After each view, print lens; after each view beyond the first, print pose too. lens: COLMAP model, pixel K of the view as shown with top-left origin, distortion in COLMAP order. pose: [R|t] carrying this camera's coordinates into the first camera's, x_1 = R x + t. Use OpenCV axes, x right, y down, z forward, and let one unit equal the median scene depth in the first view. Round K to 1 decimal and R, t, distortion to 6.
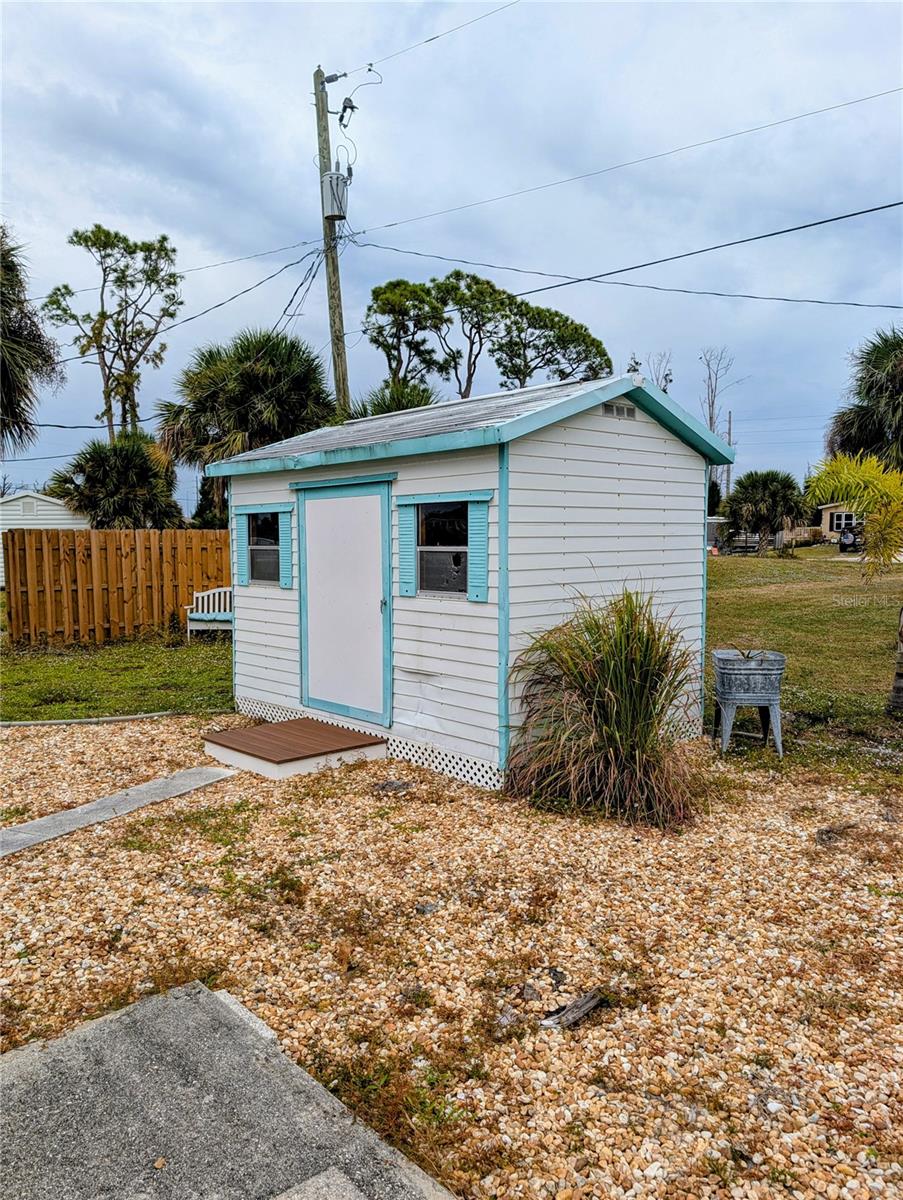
lens RADIAL K [[858.0, 0, 451.5], [0, 858.0, 600.0], [0, 0, 1]] dist [0.007979, -0.002742]
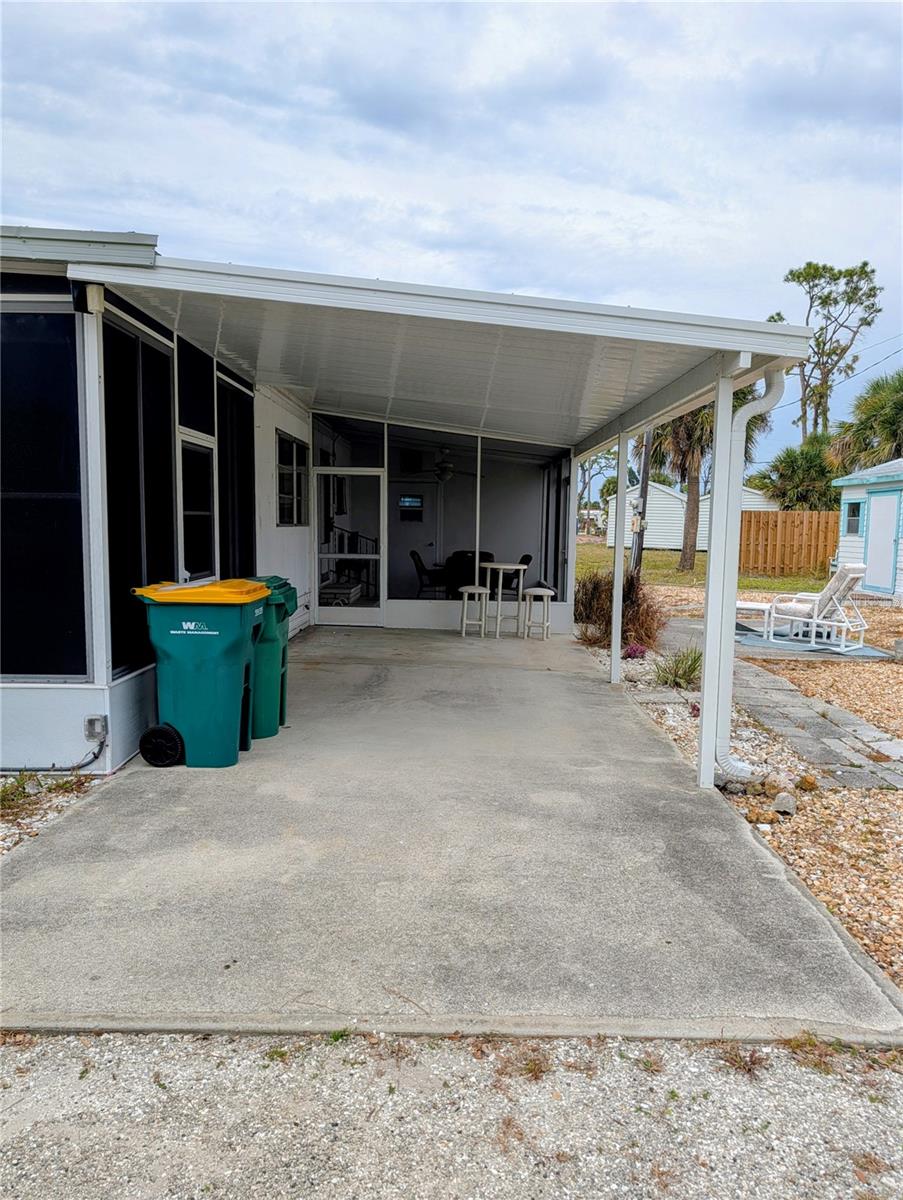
lens RADIAL K [[858.0, 0, 451.5], [0, 858.0, 600.0], [0, 0, 1]] dist [0.007979, -0.002742]
pose [[0.723147, 0.082648, -0.685731, 0.192387], [-0.071264, 0.996444, 0.044945, 0.041621], [0.687008, 0.016367, 0.726466, -0.444682]]
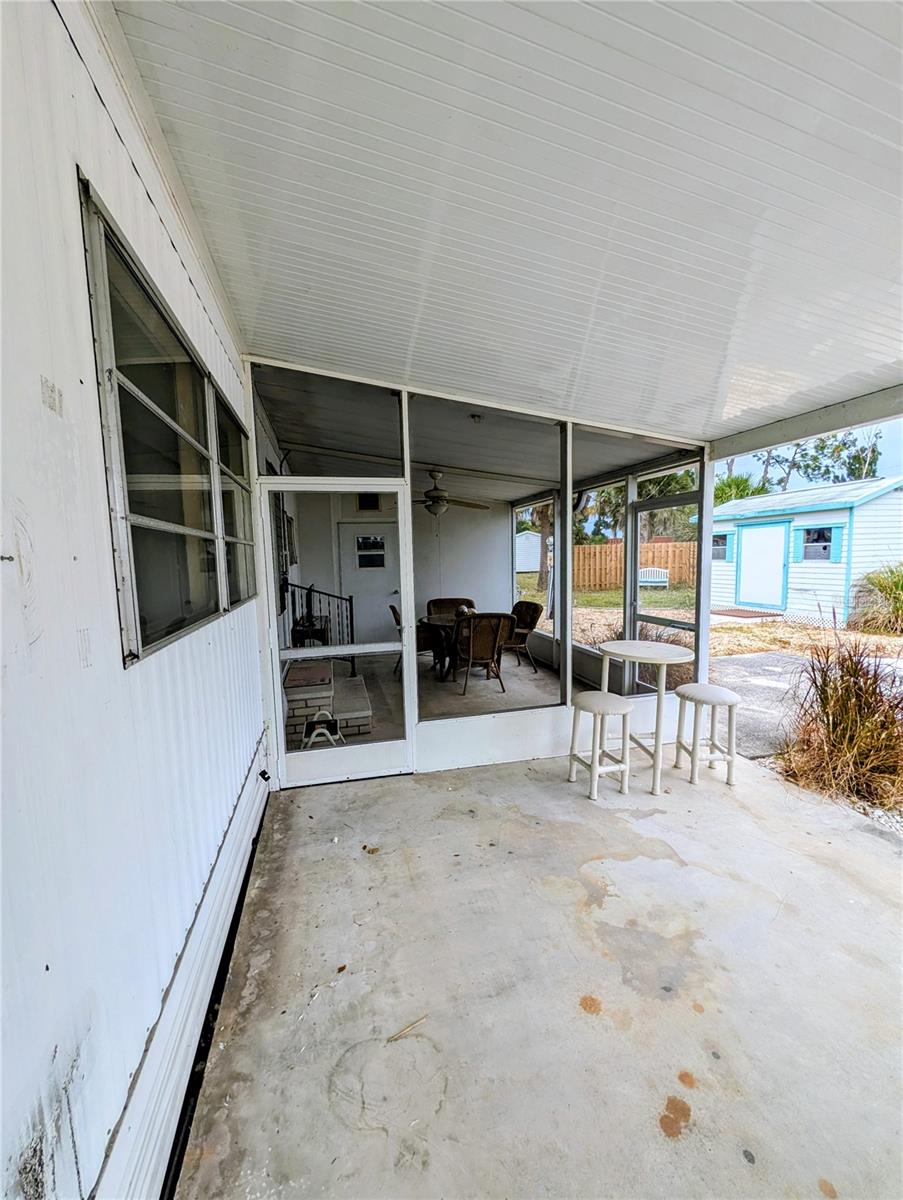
lens RADIAL K [[458.3, 0, 451.5], [0, 458.3, 600.0], [0, 0, 1]] dist [-0.018659, -0.000010]
pose [[0.882853, 0.028510, -0.468782, -0.098112], [-0.013053, 0.999260, 0.036188, 0.022460], [0.469467, -0.025829, 0.882572, -0.232262]]
